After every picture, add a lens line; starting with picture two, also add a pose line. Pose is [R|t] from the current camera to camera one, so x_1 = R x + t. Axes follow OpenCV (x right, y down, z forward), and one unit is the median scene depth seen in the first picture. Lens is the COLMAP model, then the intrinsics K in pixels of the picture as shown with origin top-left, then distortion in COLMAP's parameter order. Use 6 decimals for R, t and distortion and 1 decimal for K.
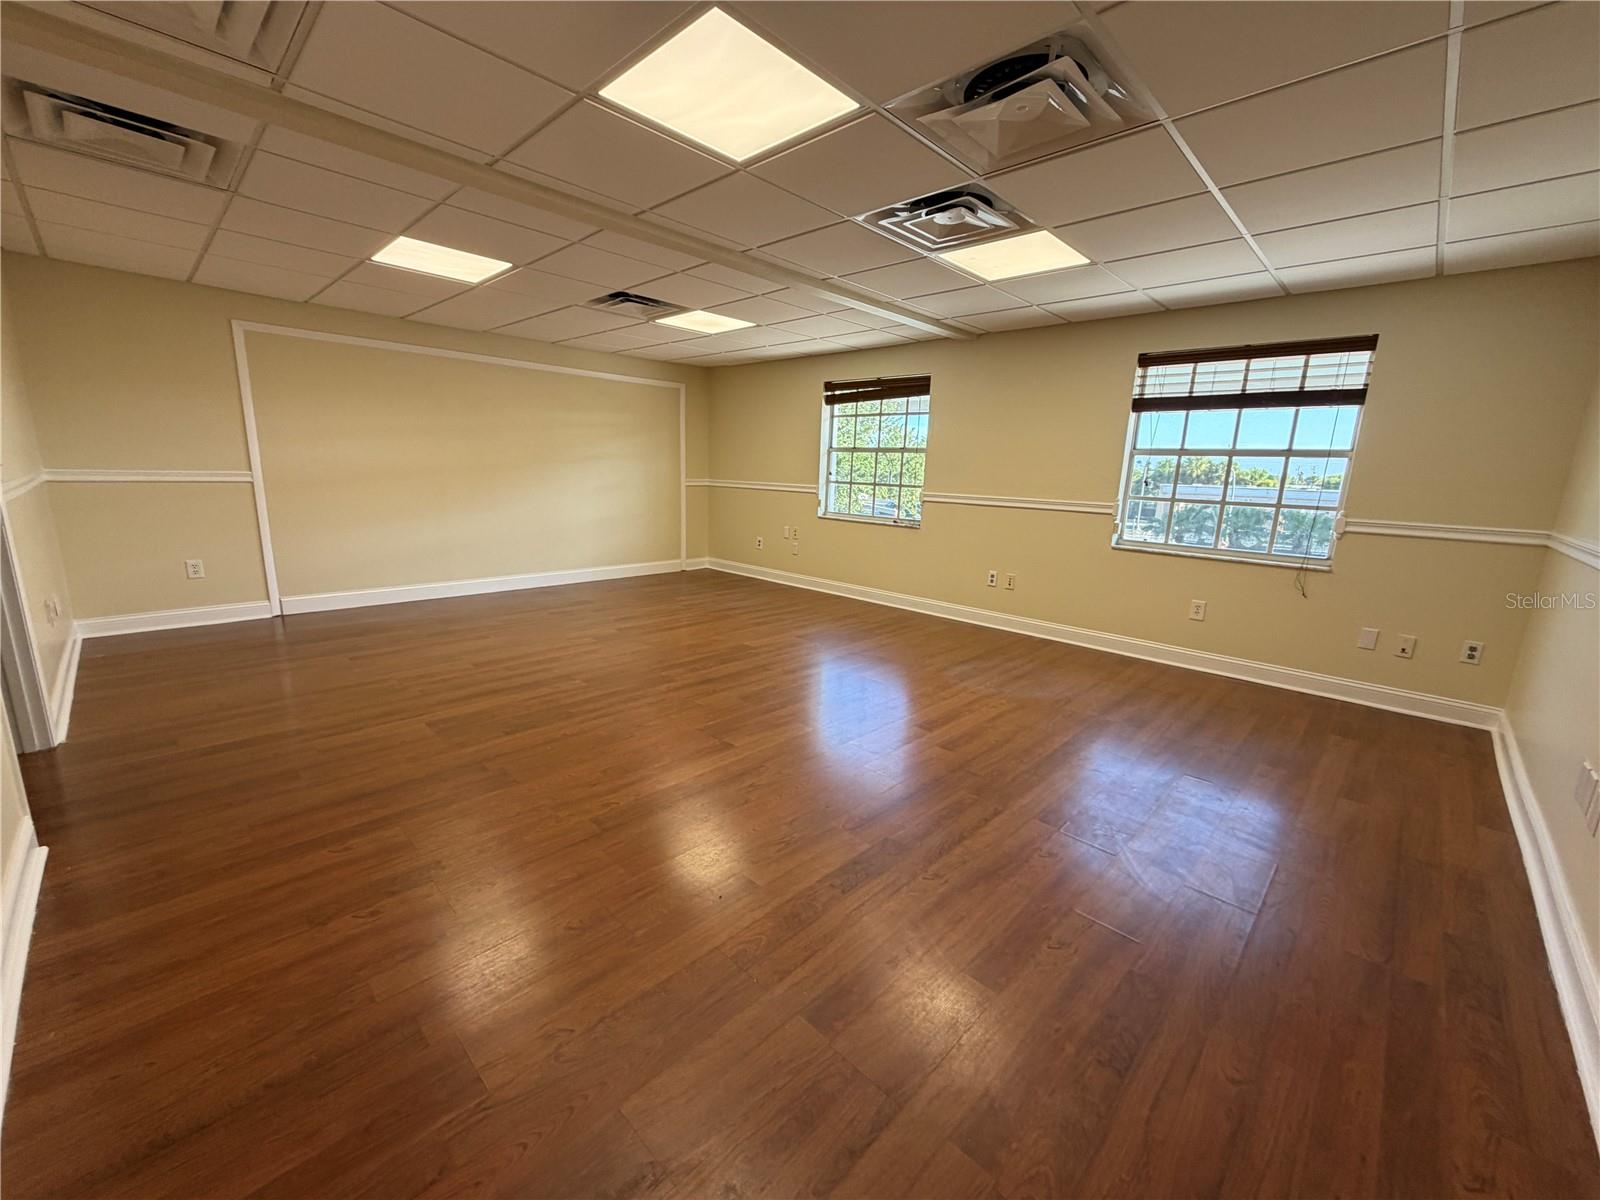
lens RADIAL K [[635.0, 0, 800.0], [0, 635.0, 600.0], [0, 0, 1]] dist [0.035087, 0.000043]
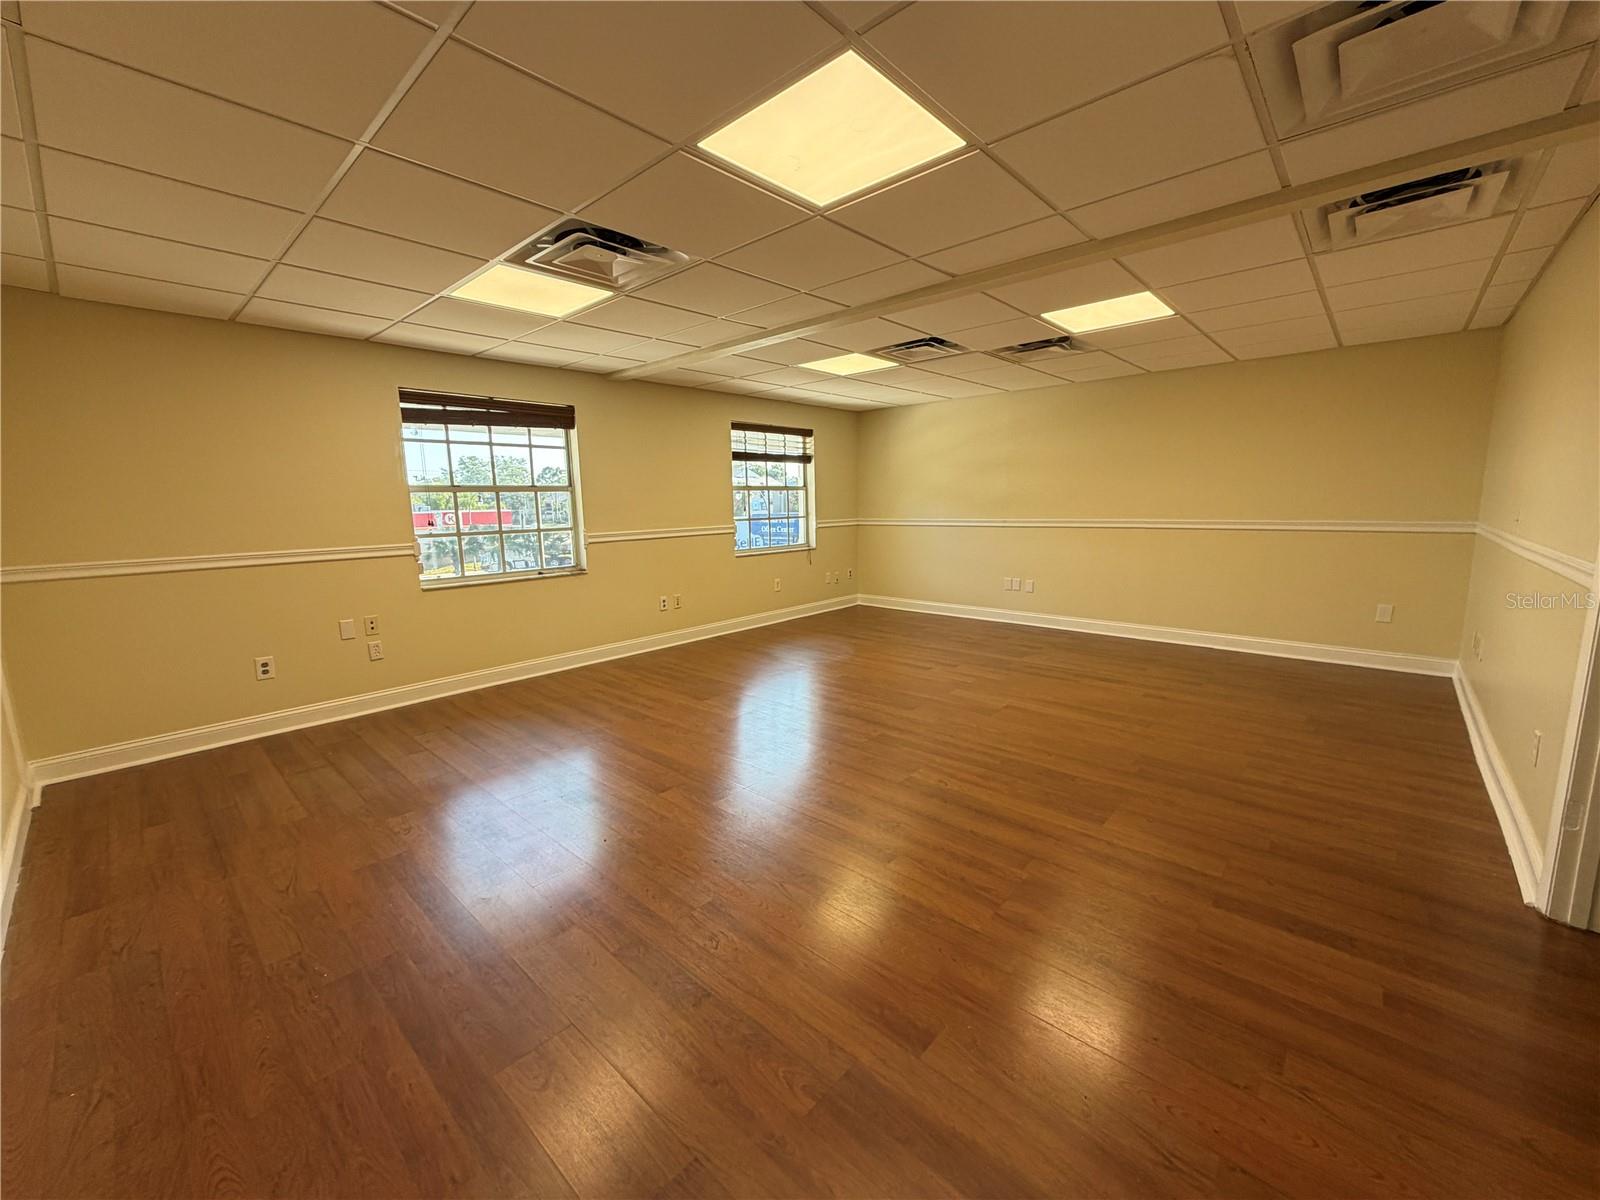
lens RADIAL K [[637.5, 0, 796.2], [0, 637.5, 598.7], [0, 0, 1]] dist [0.002835, 0.000132]
pose [[-0.026238, -0.181260, 0.983085, -0.955758], [0.236800, 0.954307, 0.182274, -0.231671], [-0.971204, 0.237577, 0.017884, 0.942941]]
